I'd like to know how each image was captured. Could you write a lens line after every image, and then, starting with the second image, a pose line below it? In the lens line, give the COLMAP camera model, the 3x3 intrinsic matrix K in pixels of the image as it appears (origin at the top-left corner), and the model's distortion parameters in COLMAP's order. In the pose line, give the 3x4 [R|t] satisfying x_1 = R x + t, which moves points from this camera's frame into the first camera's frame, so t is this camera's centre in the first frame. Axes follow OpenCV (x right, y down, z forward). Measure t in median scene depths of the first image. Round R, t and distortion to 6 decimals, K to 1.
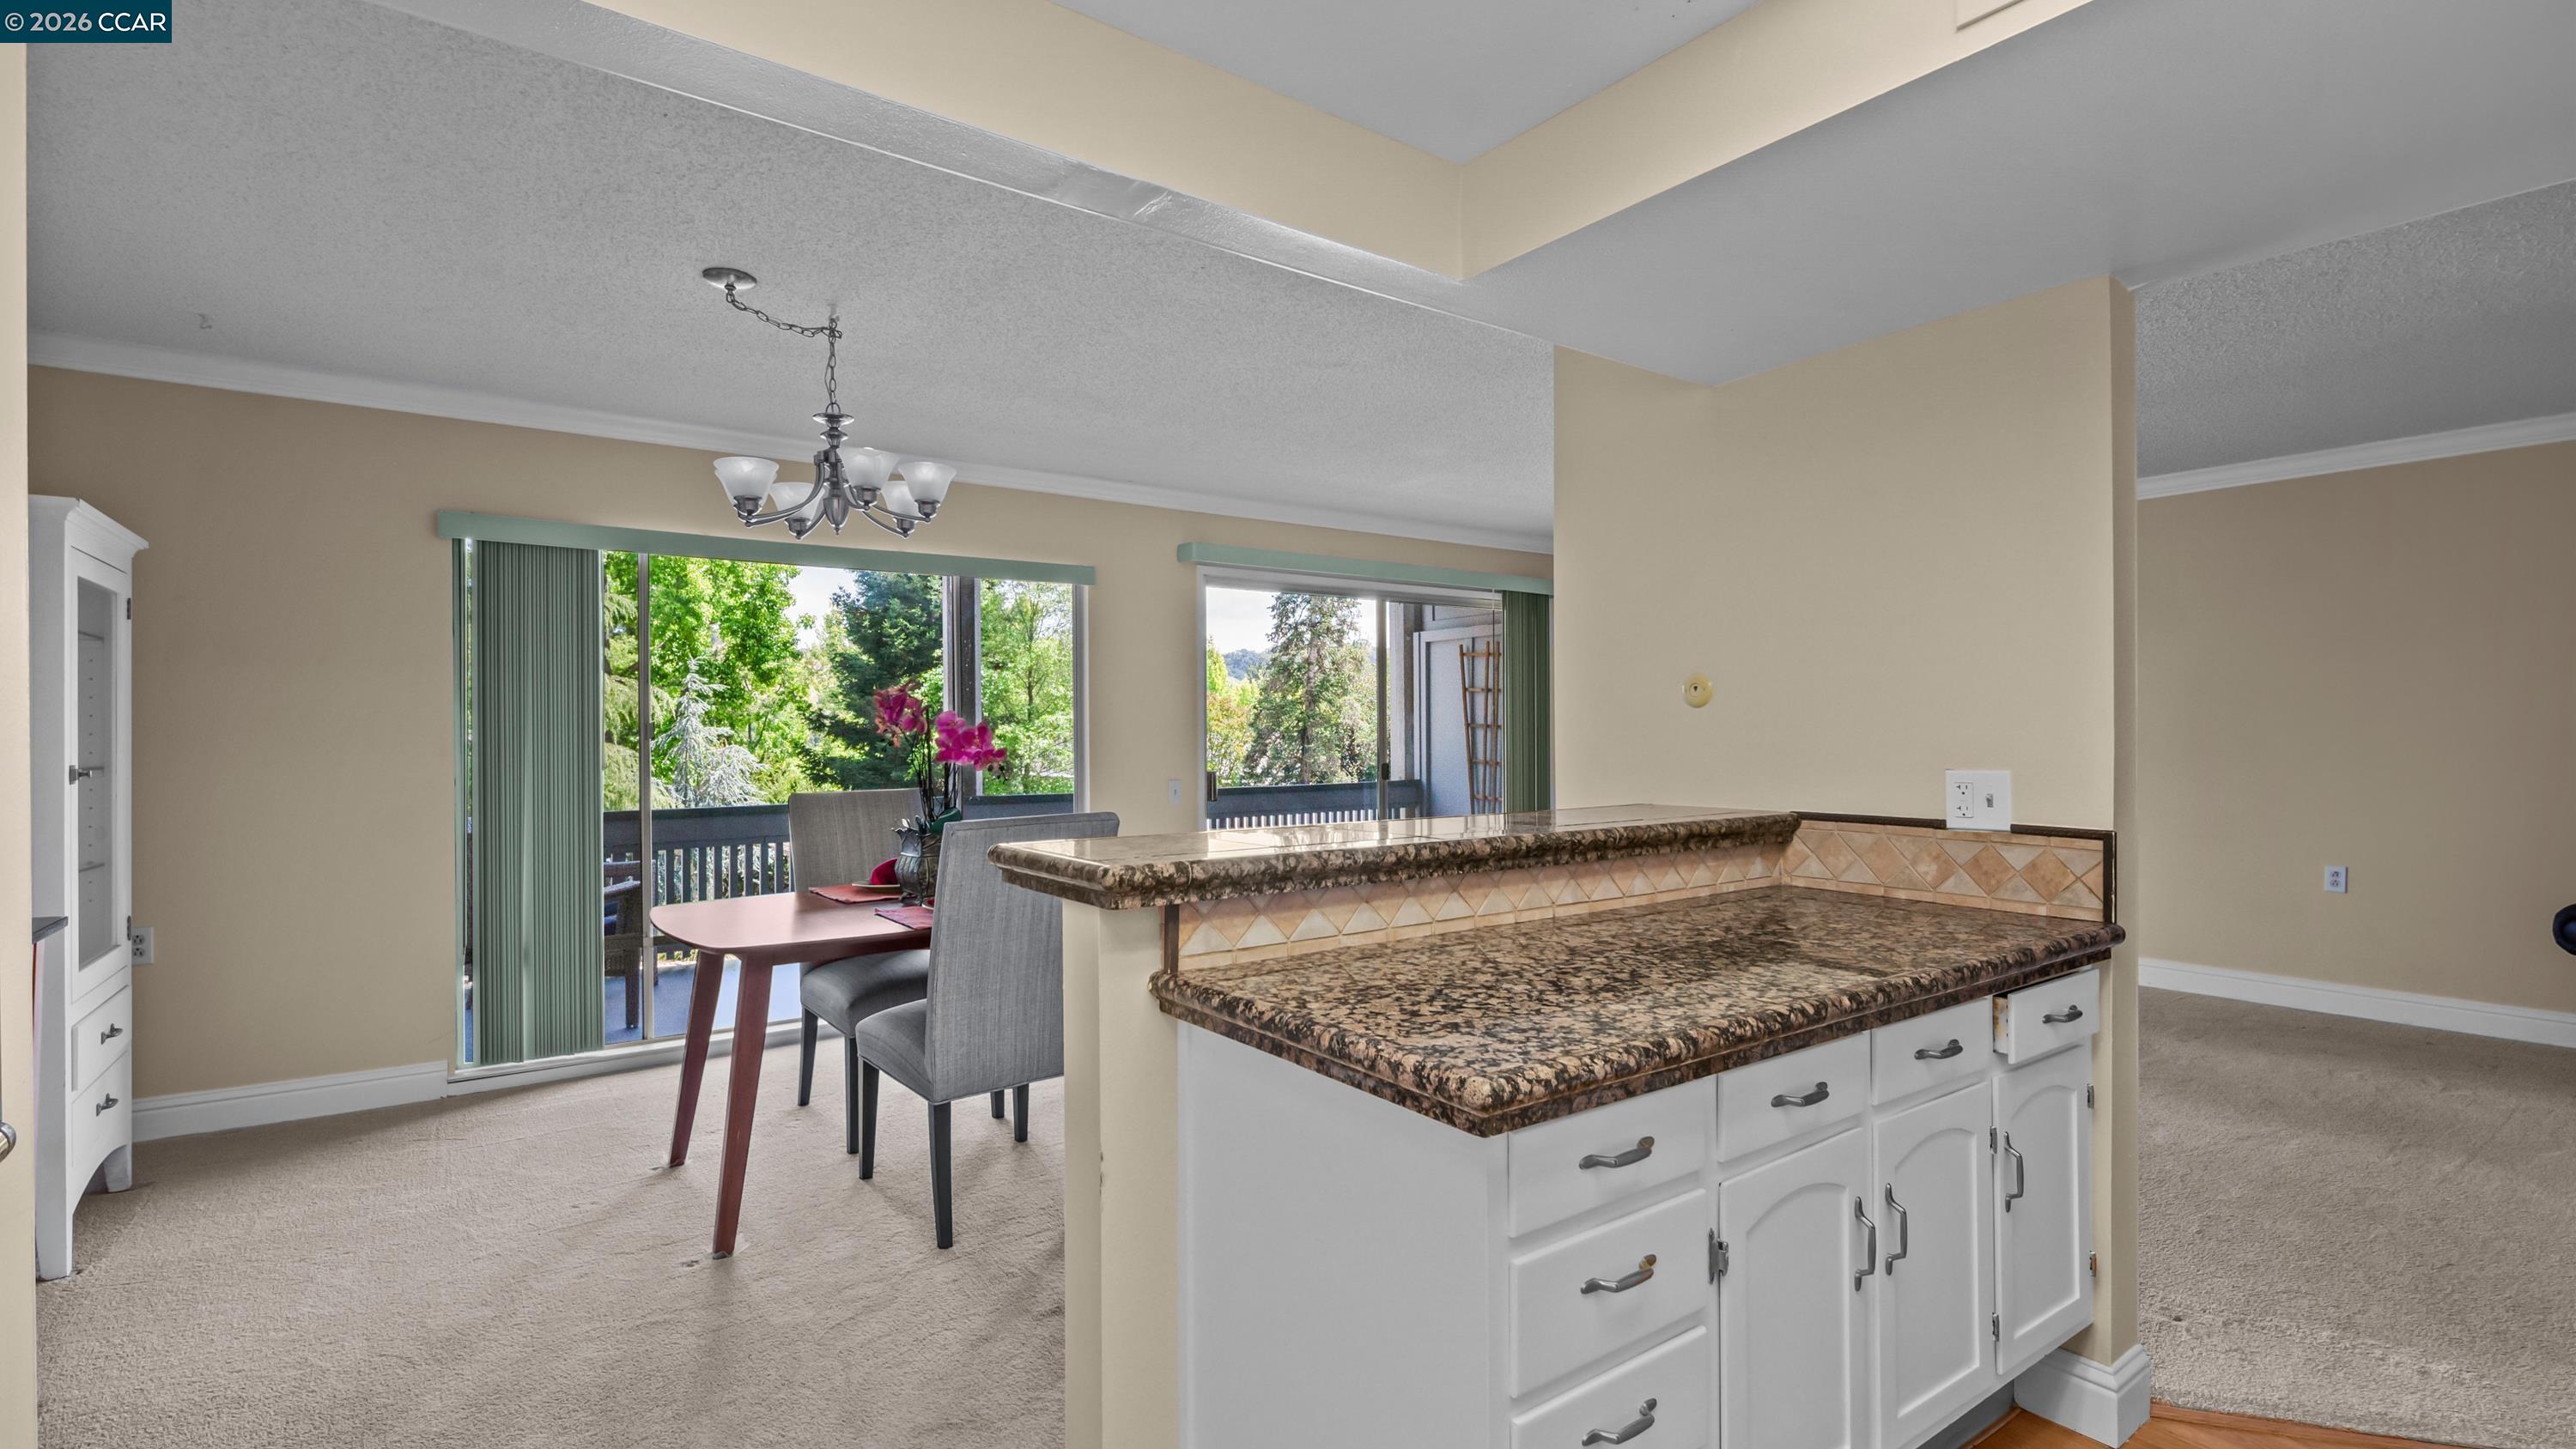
lens RADIAL K [[1168.2, 0, 1272.2], [0, 1168.2, 727.8], [0, 0, 1]] dist [0.001658, 0.000203]
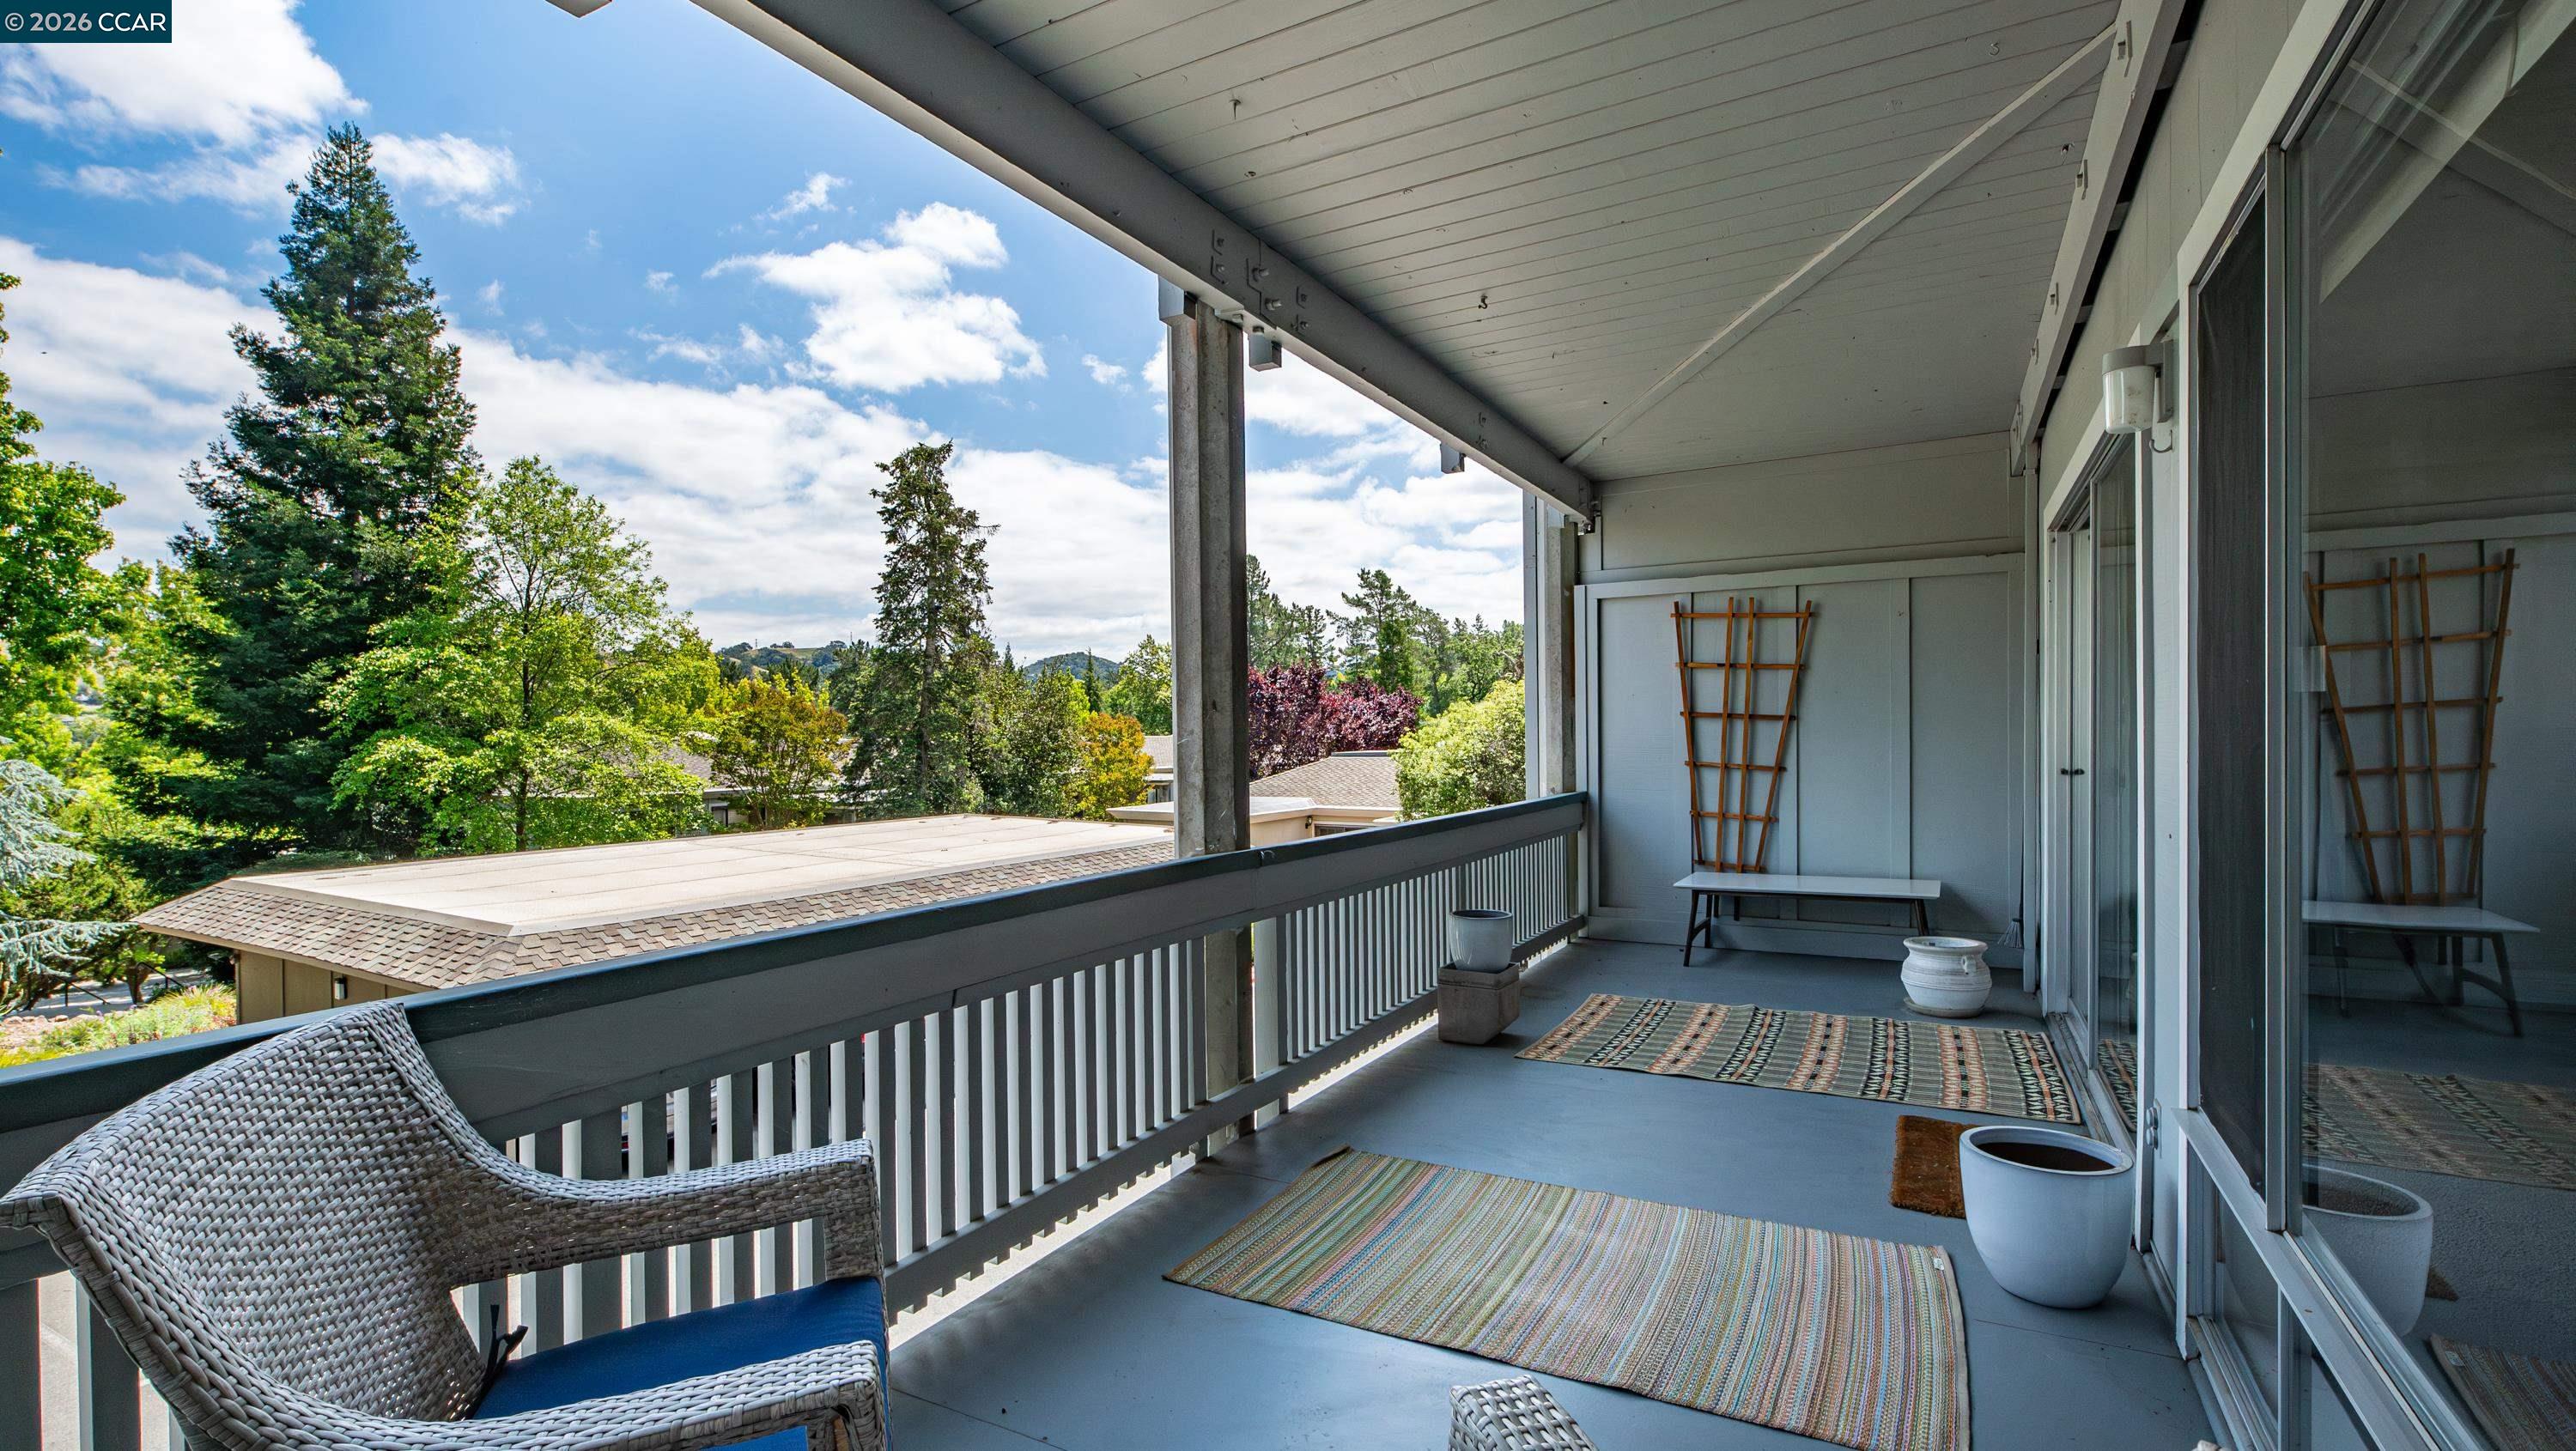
lens RADIAL K [[1168.3, 0, 1272.8], [0, 1168.3, 765.6], [0, 0, 1]] dist [0.001658, 0.000203]
pose [[0.904770, -0.013445, 0.425689, -0.099704], [0.002817, 0.999669, 0.025587, 0.002697], [-0.425892, -0.021951, 0.904508, 0.123264]]
